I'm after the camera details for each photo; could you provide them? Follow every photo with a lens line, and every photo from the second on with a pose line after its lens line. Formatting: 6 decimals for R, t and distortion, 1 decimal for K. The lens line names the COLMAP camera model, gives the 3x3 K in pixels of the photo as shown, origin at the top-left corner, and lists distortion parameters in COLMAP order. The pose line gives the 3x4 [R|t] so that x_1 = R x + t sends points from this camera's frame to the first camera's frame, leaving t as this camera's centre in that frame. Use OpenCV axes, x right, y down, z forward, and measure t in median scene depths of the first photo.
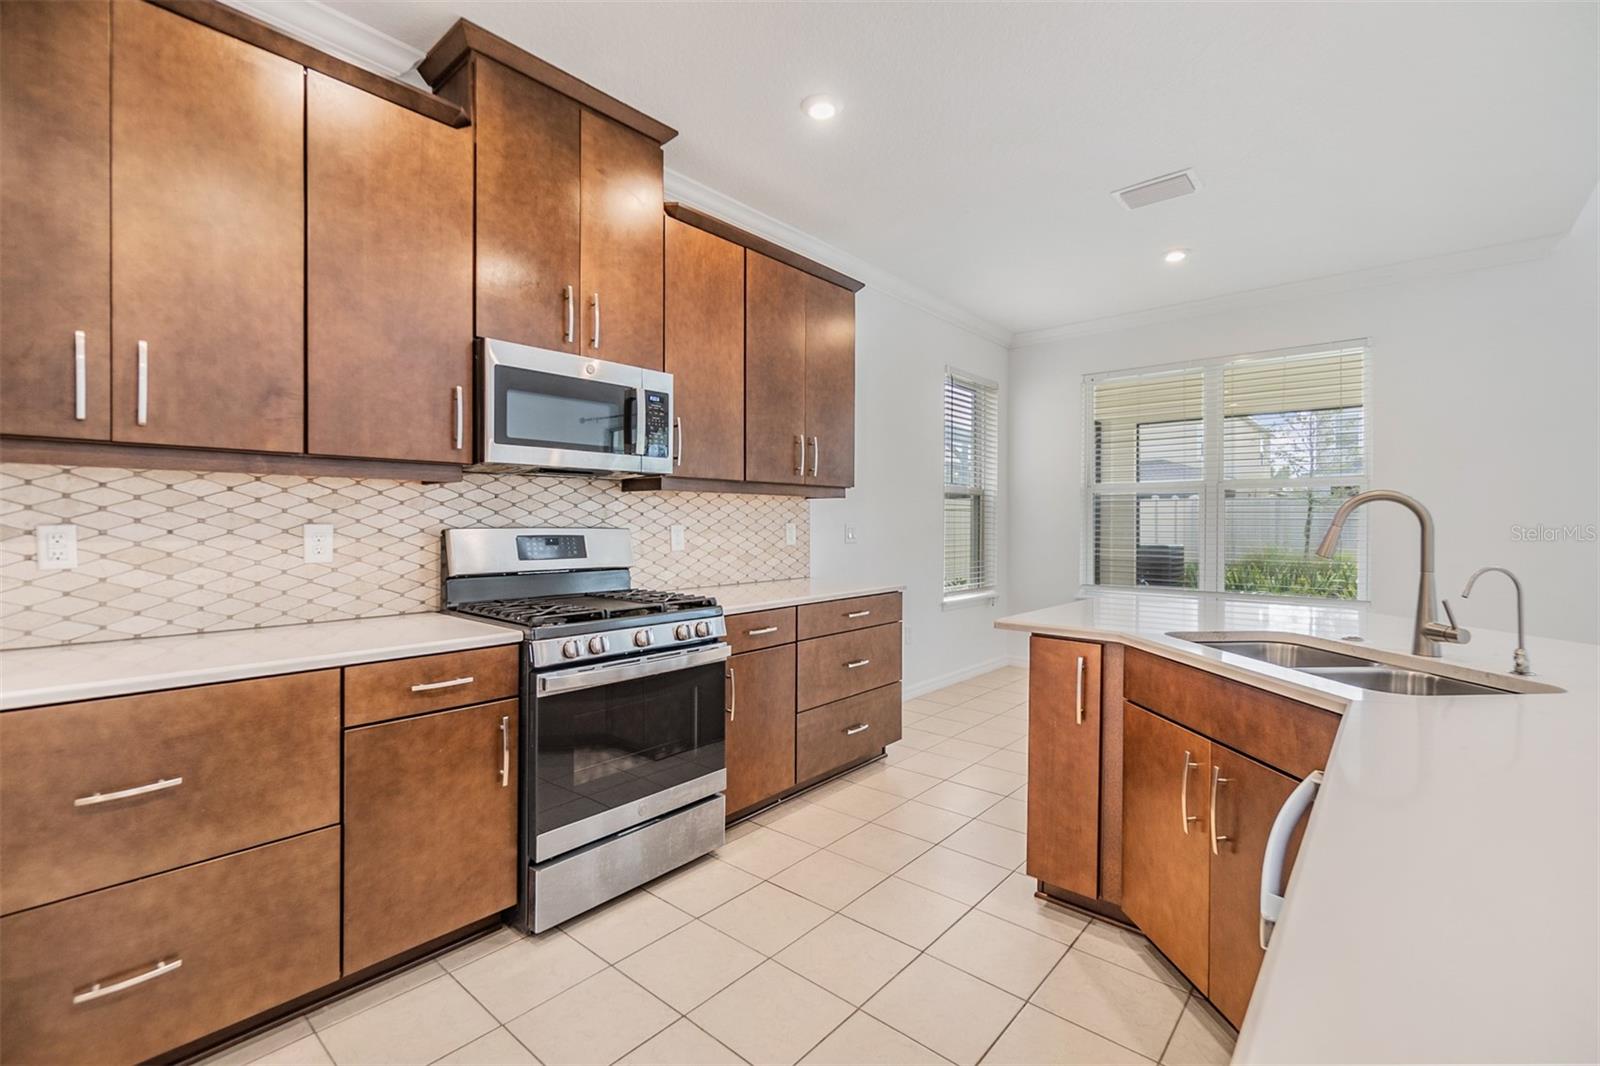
lens RADIAL K [[697.0, 0, 798.0], [0, 697.0, 525.4], [0, 0, 1]] dist [-0.003300, -0.000362]
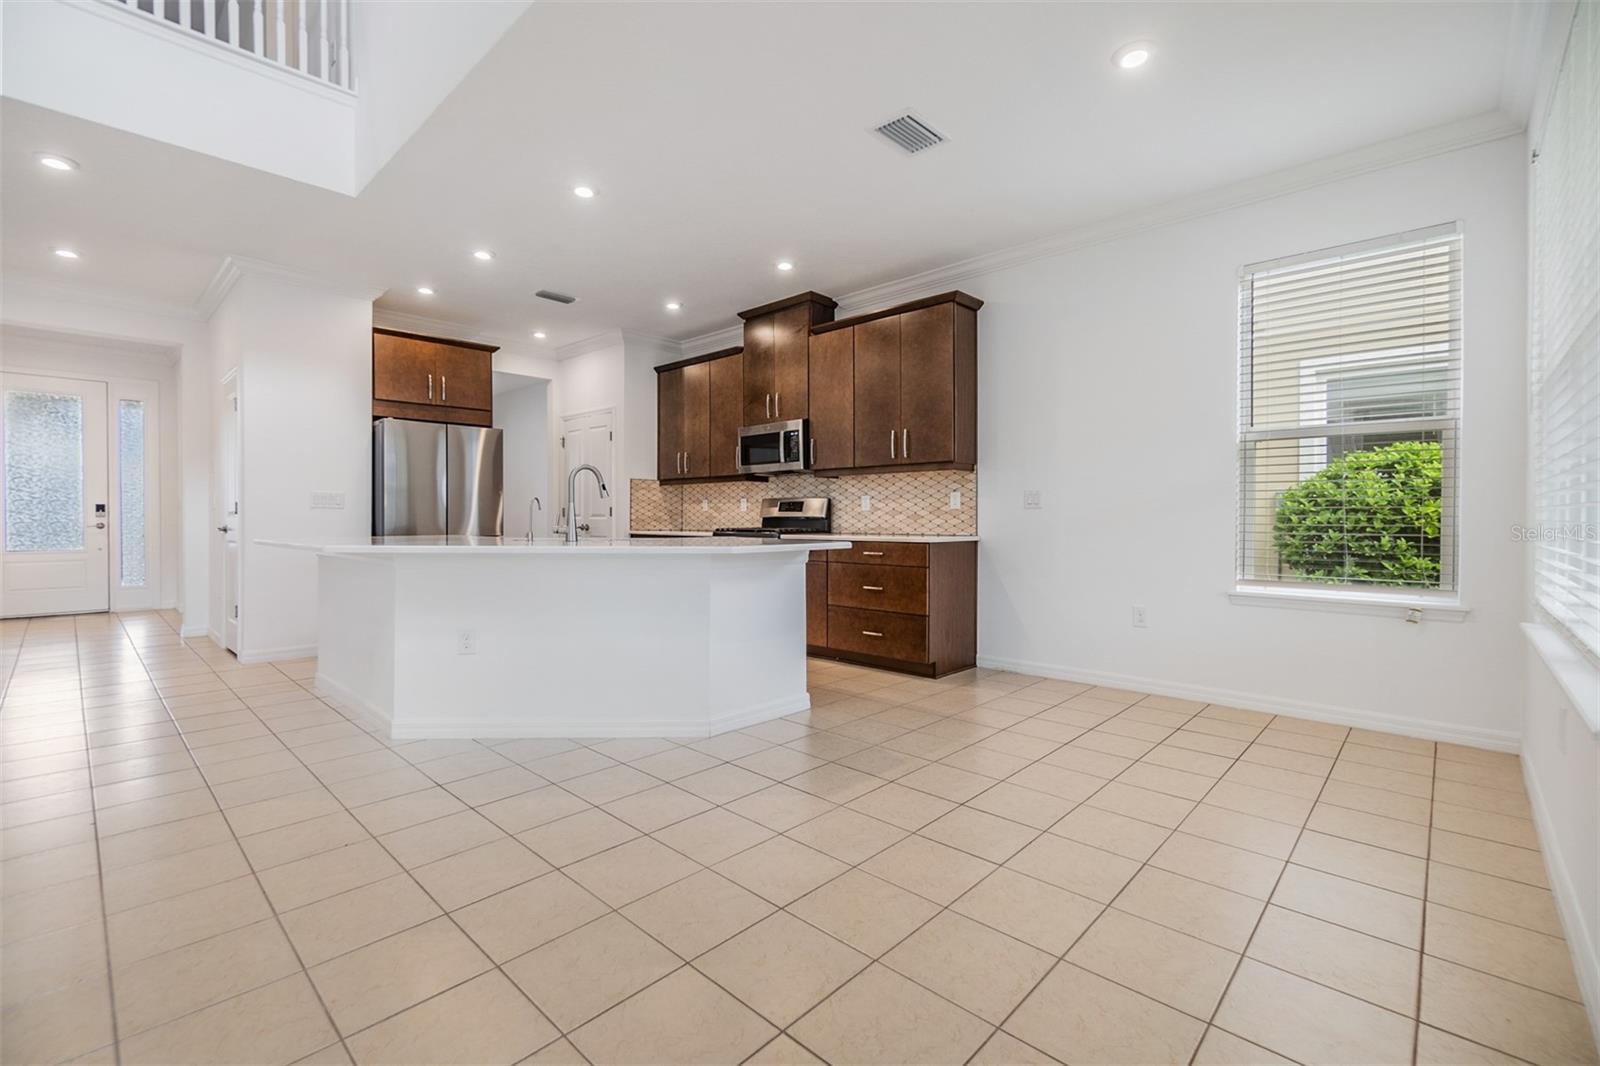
lens RADIAL K [[697.0, 0, 793.4], [0, 697.0, 527.2], [0, 0, 1]] dist [-0.003300, -0.000362]
pose [[-0.041703, 0.011765, -0.999061, 2.139183], [-0.005749, 0.999911, 0.012015, 0.079879], [0.999114, 0.006244, -0.041631, 1.257356]]
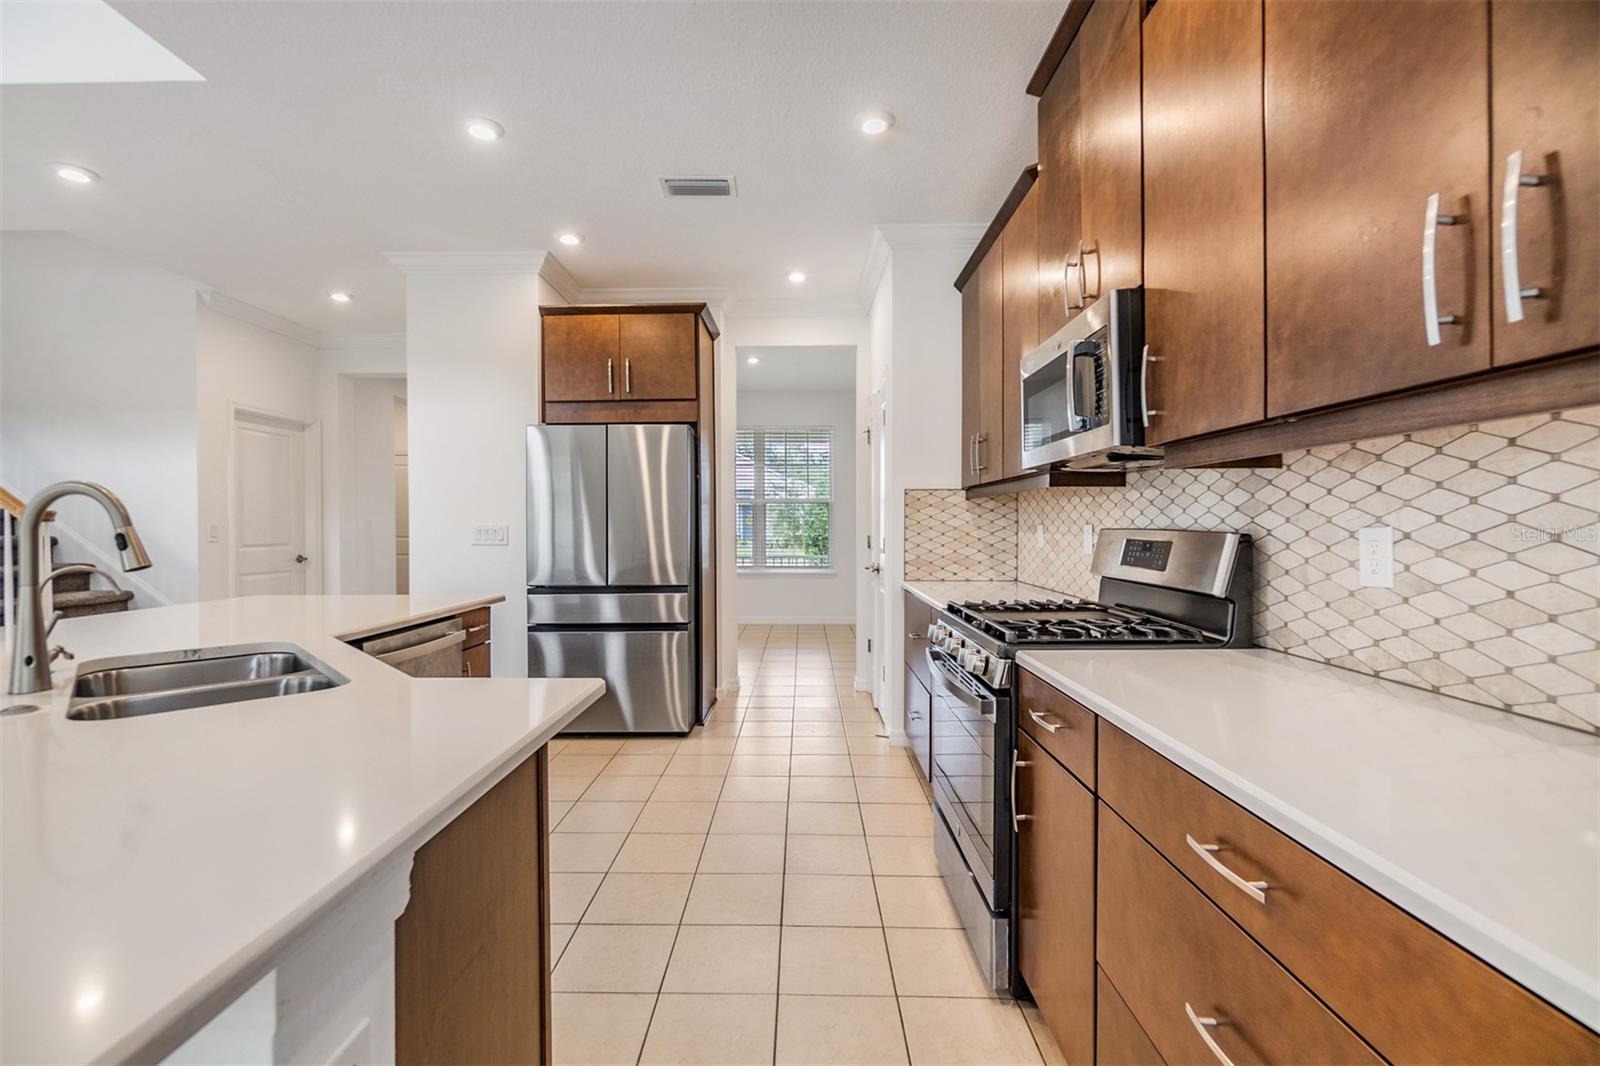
lens RADIAL K [[697.0, 0, 795.0], [0, 697.0, 532.0], [0, 0, 1]] dist [-0.003300, -0.000362]
pose [[-0.758593, 0.009959, -0.651488, 0.539944], [0.000185, 0.999886, 0.015069, -0.006523], [0.651564, 0.011311, -0.758509, 1.533811]]
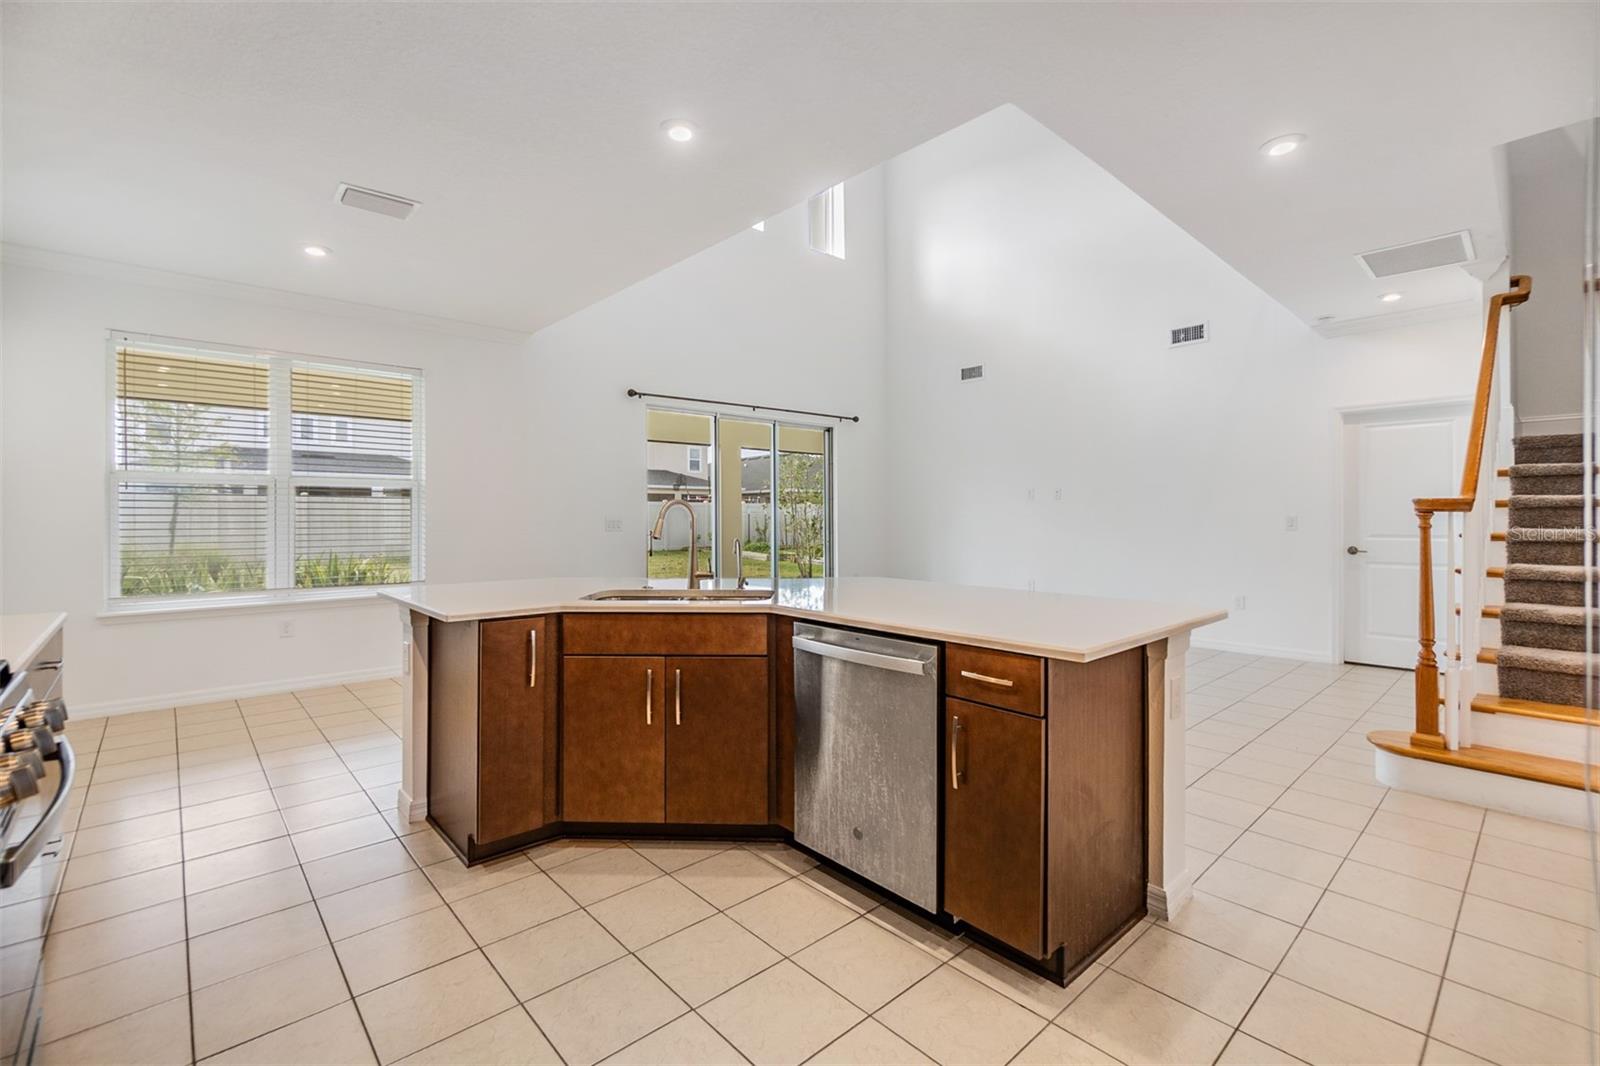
lens RADIAL K [[697.0, 0, 794.2], [0, 697.0, 519.3], [0, 0, 1]] dist [-0.003300, -0.000362]
pose [[0.117174, -0.005045, 0.993099, -0.646757], [0.007637, 0.999962, 0.004178, -0.002660], [-0.993082, 0.007094, 0.117208, 0.367171]]
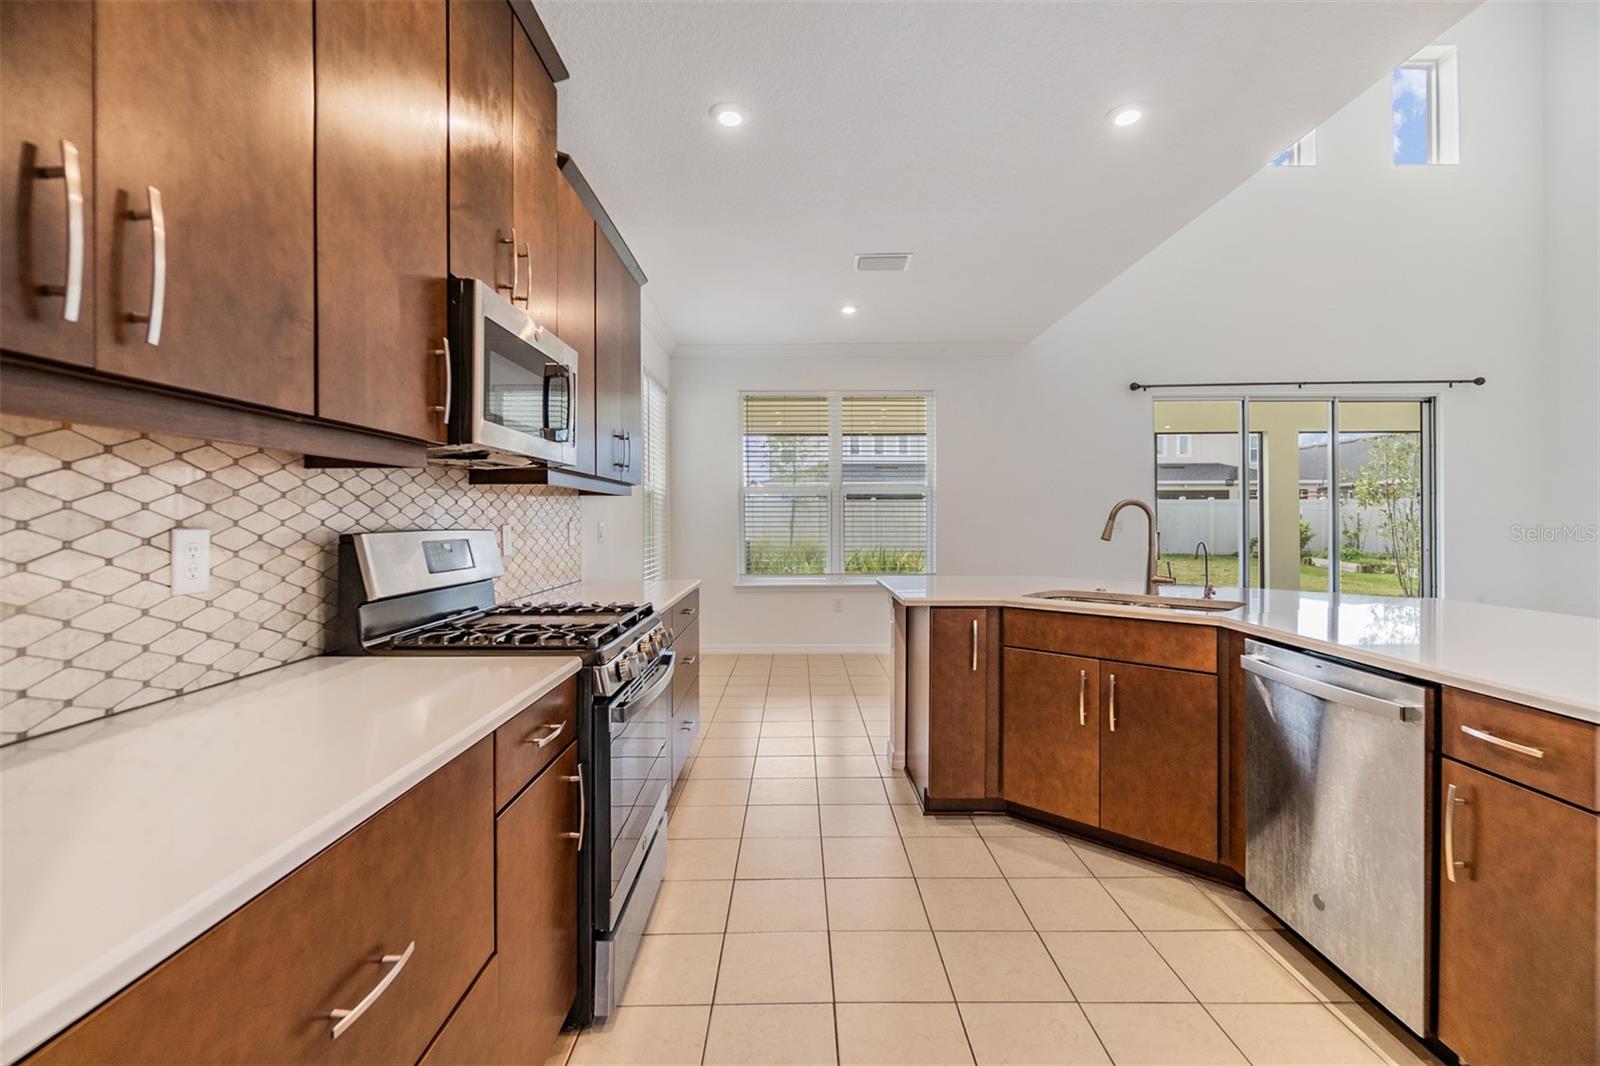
lens RADIAL K [[697.0, 0, 797.4], [0, 697.0, 520.6], [0, 0, 1]] dist [-0.003300, -0.000362]
pose [[0.752183, -0.006311, 0.658924, -0.650240], [0.008209, 0.999966, 0.000207, -0.004421], [-0.658903, 0.005253, 0.752209, 0.192900]]
